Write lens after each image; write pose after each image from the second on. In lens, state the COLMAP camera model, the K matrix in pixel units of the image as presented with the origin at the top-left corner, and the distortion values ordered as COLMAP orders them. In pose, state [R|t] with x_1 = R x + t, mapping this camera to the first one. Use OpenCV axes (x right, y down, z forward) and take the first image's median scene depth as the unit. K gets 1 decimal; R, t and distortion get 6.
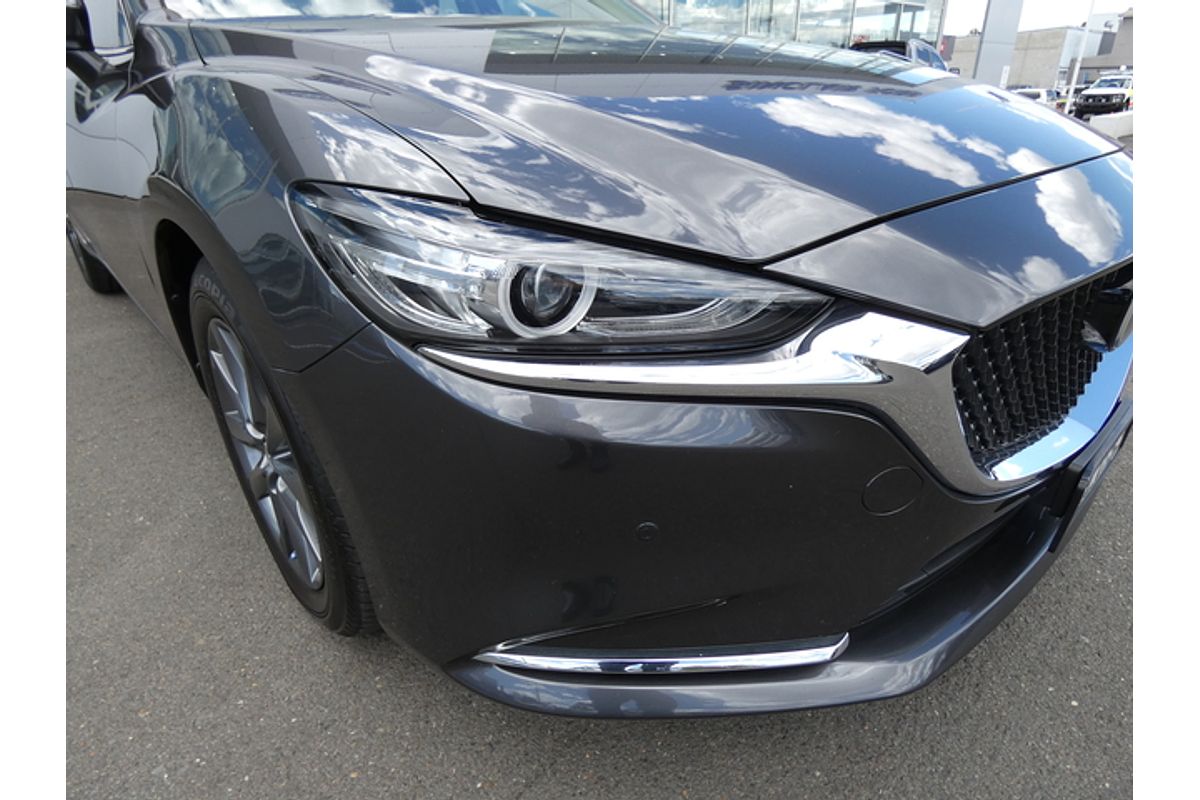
lens RADIAL K [[634.1, 0, 600.0], [0, 634.1, 400.0], [0, 0, 1]] dist [-0.020084, 0.000396]
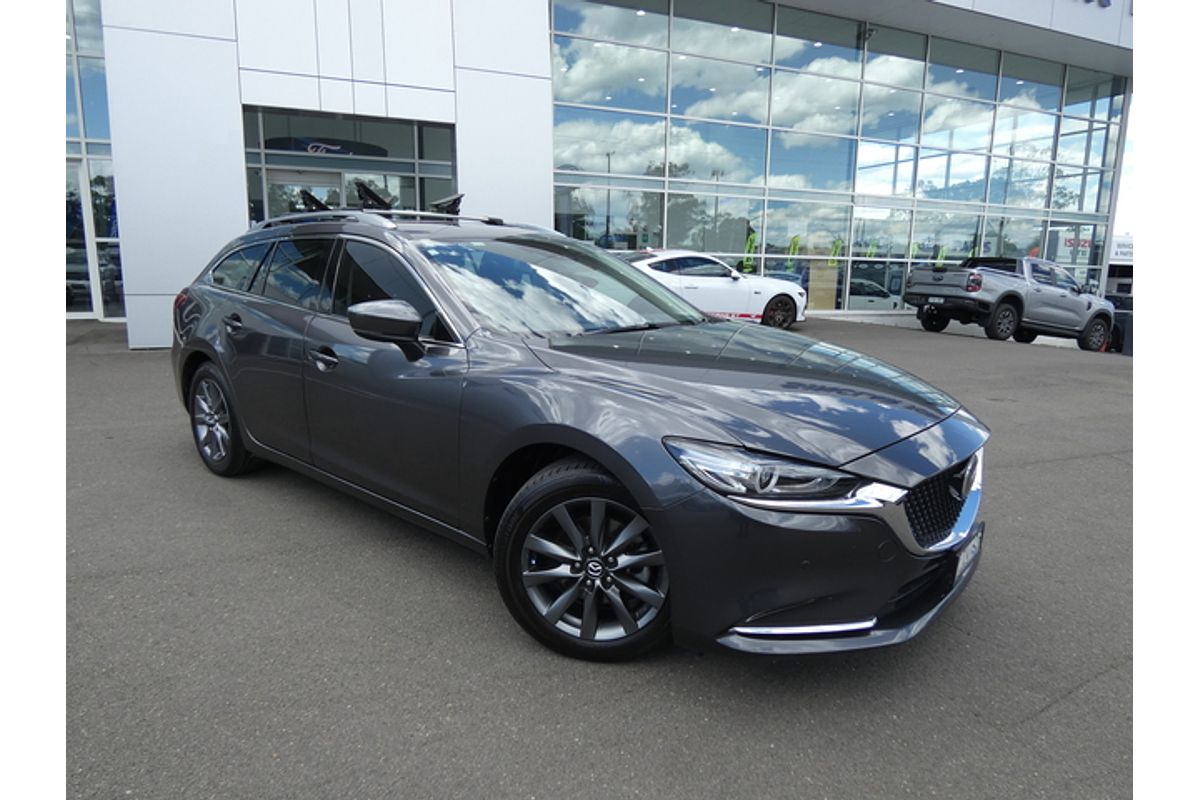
lens RADIAL K [[698.0, 0, 600.0], [0, 698.0, 400.0], [0, 0, 1]] dist [-0.022414, -0.000279]
pose [[0.994638, 0.008490, 0.103068, -1.121827], [0.016825, 0.970063, -0.242270, 0.238340], [-0.102039, 0.242705, 0.964719, -1.986182]]
